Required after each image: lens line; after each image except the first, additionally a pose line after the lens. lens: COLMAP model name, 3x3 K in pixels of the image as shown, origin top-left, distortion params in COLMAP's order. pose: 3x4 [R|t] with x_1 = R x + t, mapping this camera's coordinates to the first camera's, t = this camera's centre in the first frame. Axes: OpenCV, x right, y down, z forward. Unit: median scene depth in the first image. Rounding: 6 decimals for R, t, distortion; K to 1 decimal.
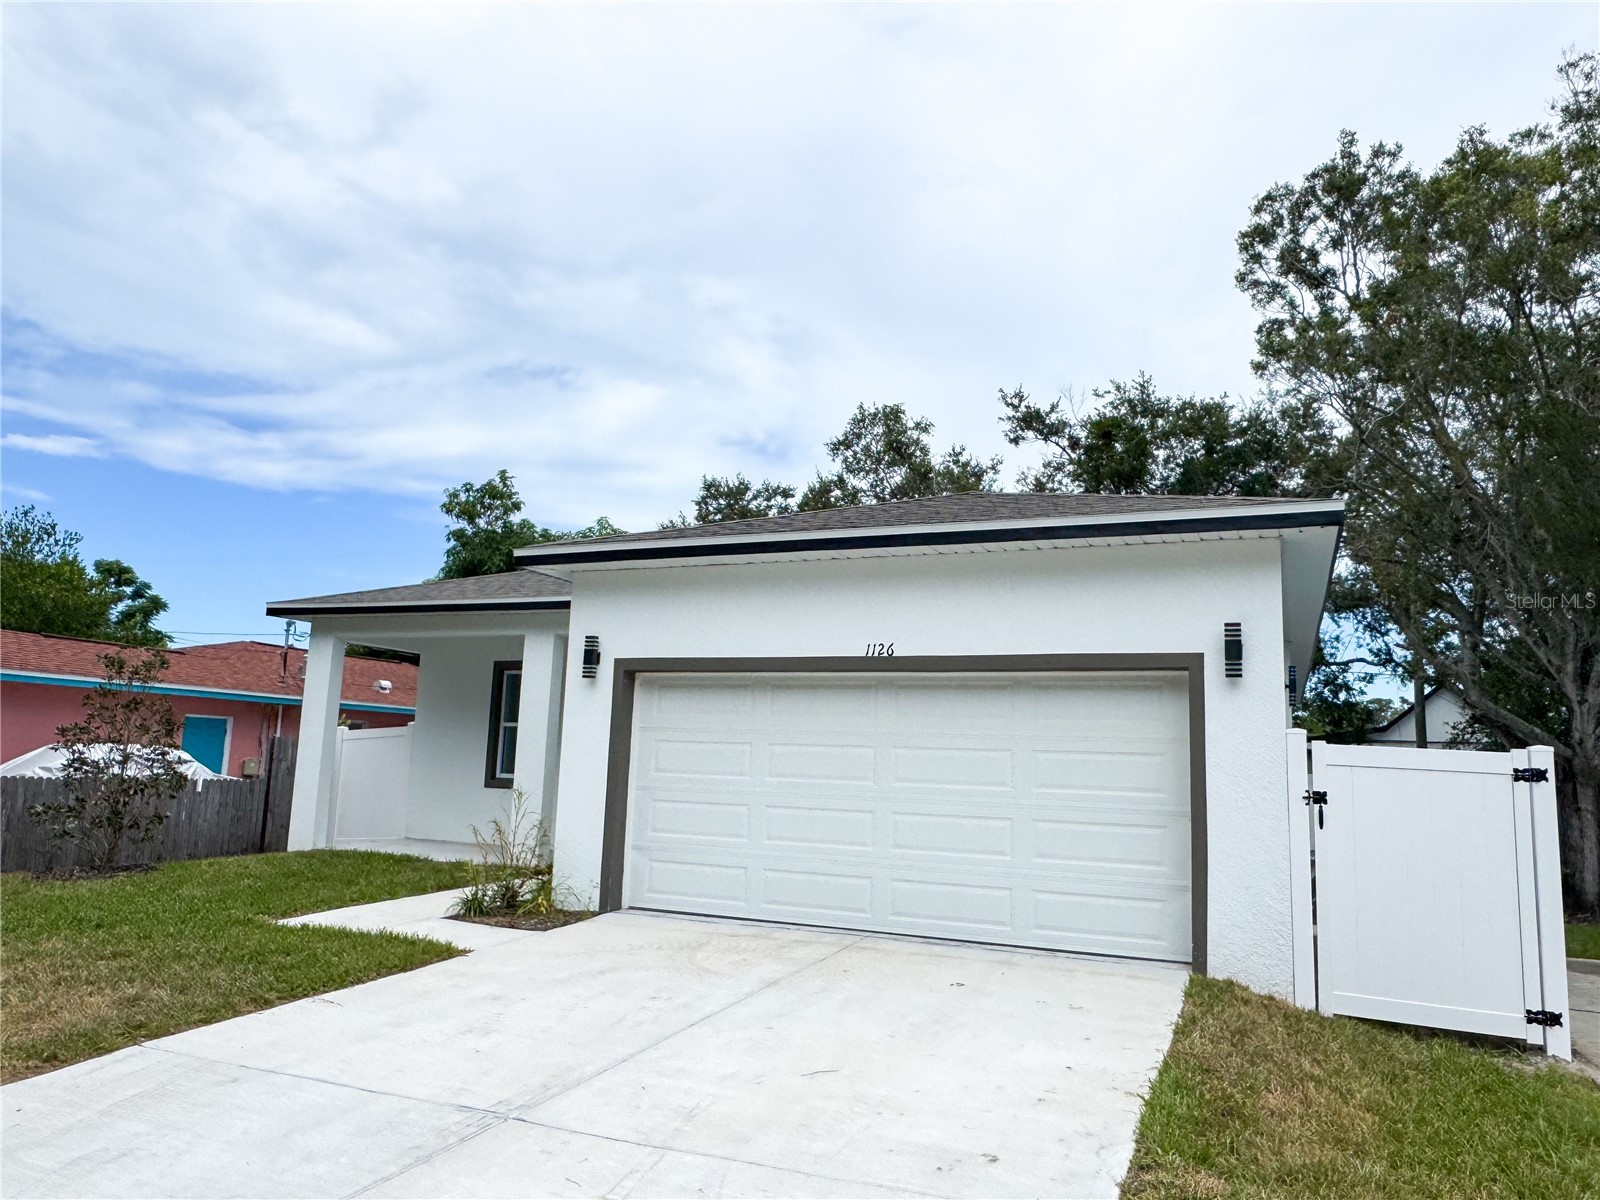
lens RADIAL K [[1108.8, 0, 798.1], [0, 1108.8, 603.3], [0, 0, 1]] dist [-0.007273, 0.004219]
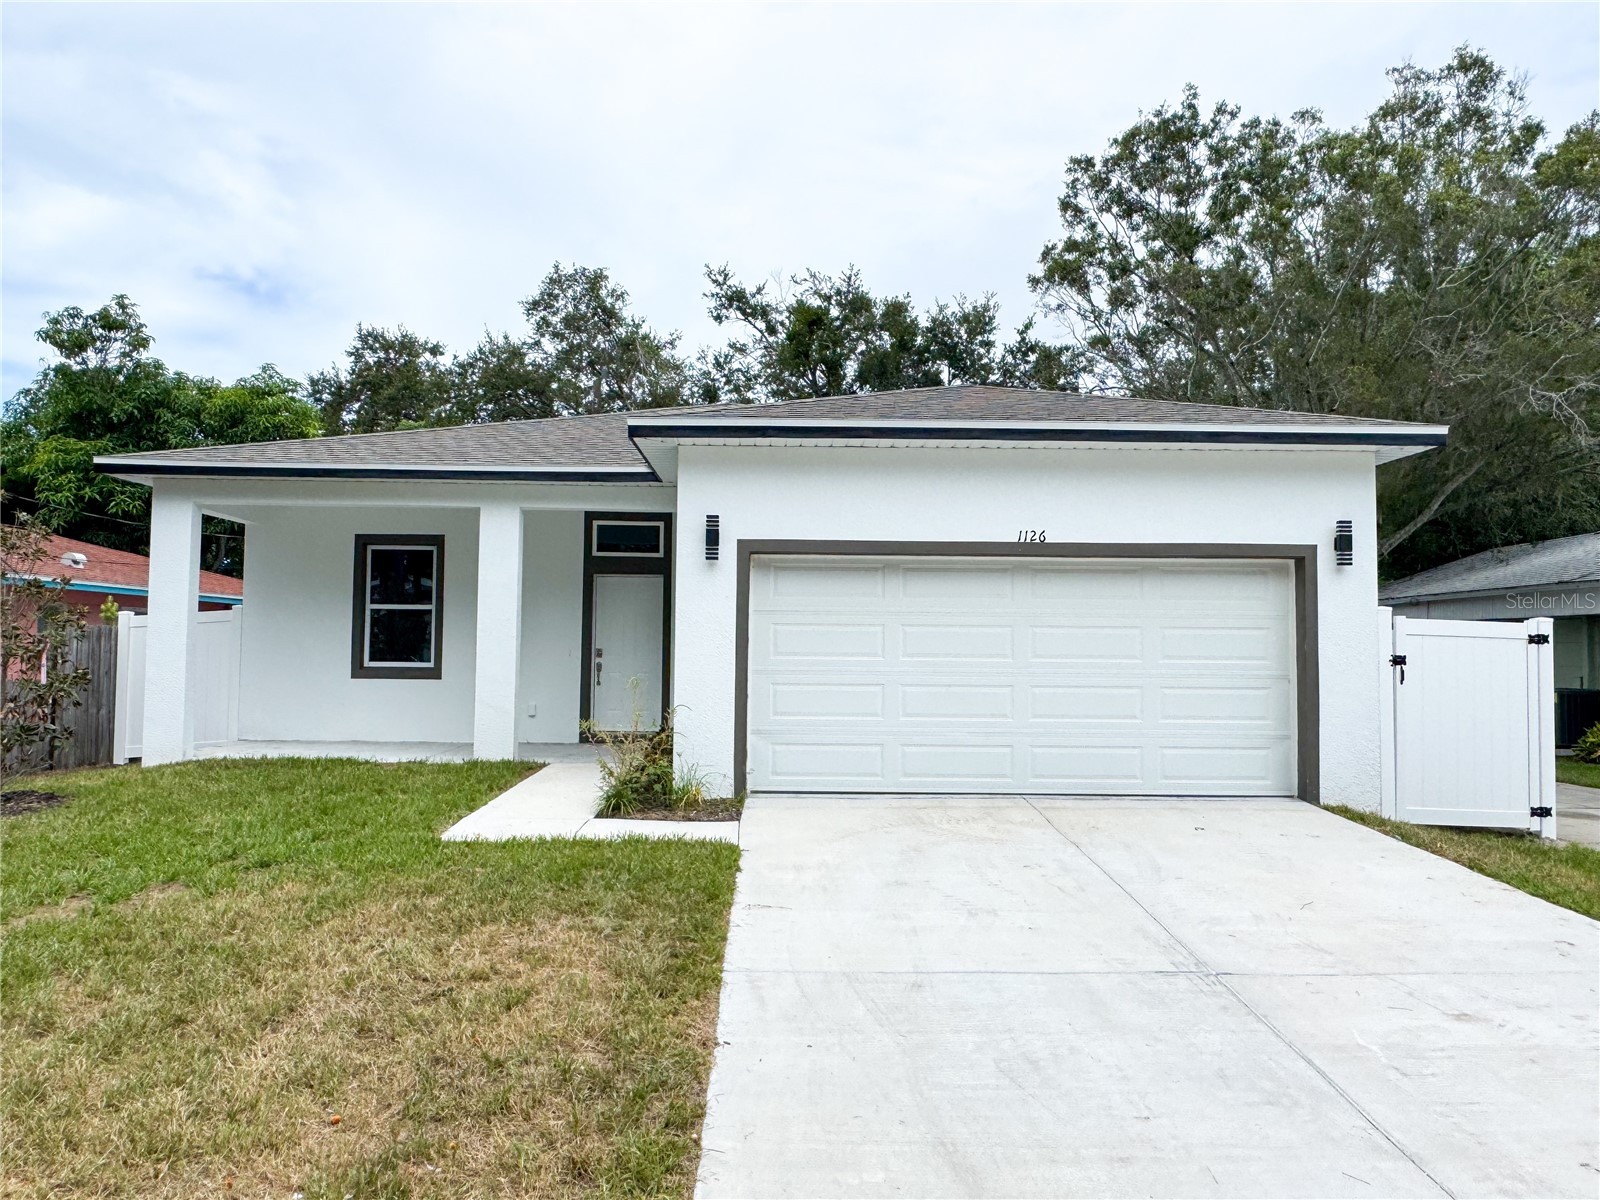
lens RADIAL K [[1108.8, 0, 797.6], [0, 1108.8, 599.6], [0, 0, 1]] dist [-0.007273, 0.004219]
pose [[0.910832, -0.008029, 0.412700, -0.461273], [-0.037888, 0.993964, 0.102956, 0.000924], [-0.411035, -0.109412, 0.905030, 0.095213]]
